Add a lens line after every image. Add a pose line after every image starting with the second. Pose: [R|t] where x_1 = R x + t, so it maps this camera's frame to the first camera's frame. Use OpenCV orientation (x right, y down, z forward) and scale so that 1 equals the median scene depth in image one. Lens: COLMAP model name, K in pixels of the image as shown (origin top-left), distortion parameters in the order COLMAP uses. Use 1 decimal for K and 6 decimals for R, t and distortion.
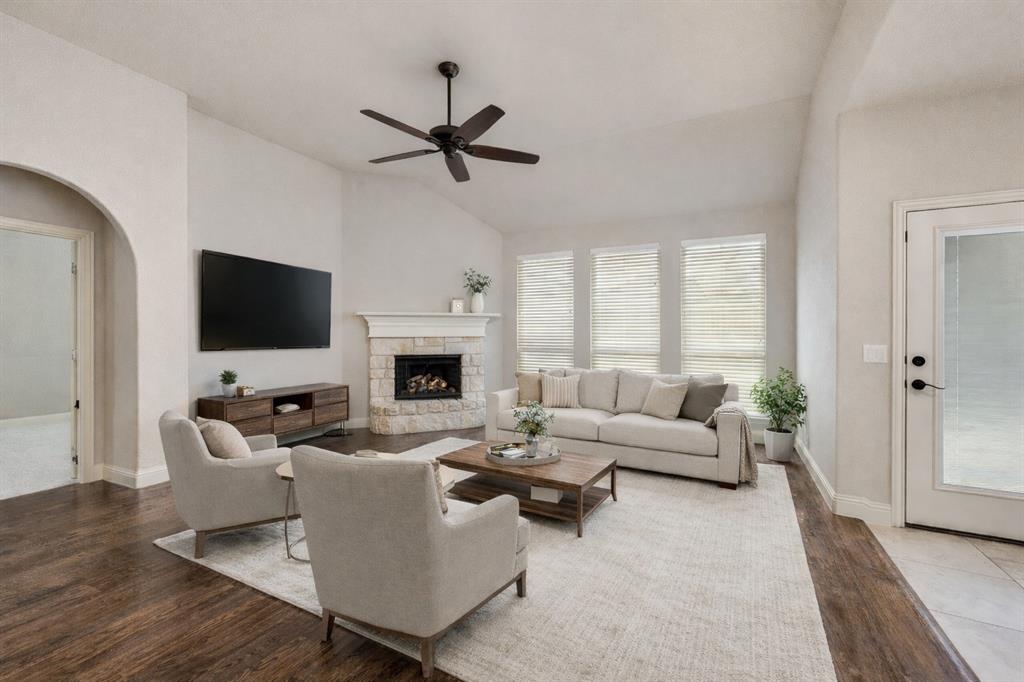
lens RADIAL K [[423.6, 0, 517.3], [0, 423.6, 338.2], [0, 0, 1]] dist [-0.001623, -0.000169]
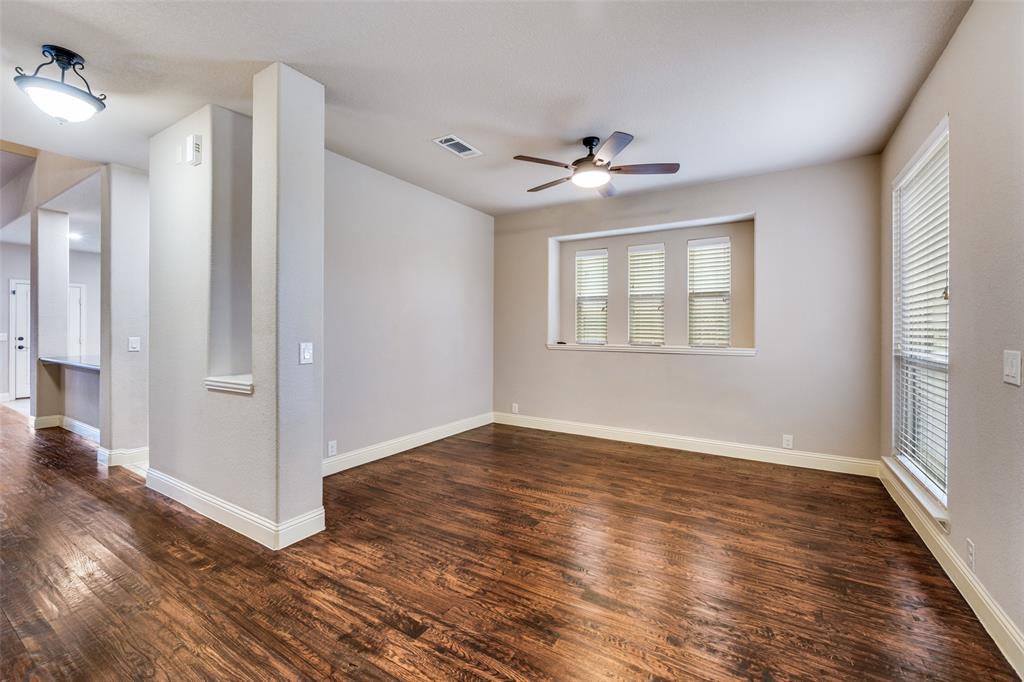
lens RADIAL K [[423.6, 0, 509.8], [0, 423.6, 341.0], [0, 0, 1]] dist [-0.001623, -0.000169]
pose [[0.081456, -0.000212, 0.996677, -1.549671], [0.002980, 0.999996, -0.000030, 0.078267], [-0.996672, 0.002972, 0.081456, -2.417368]]
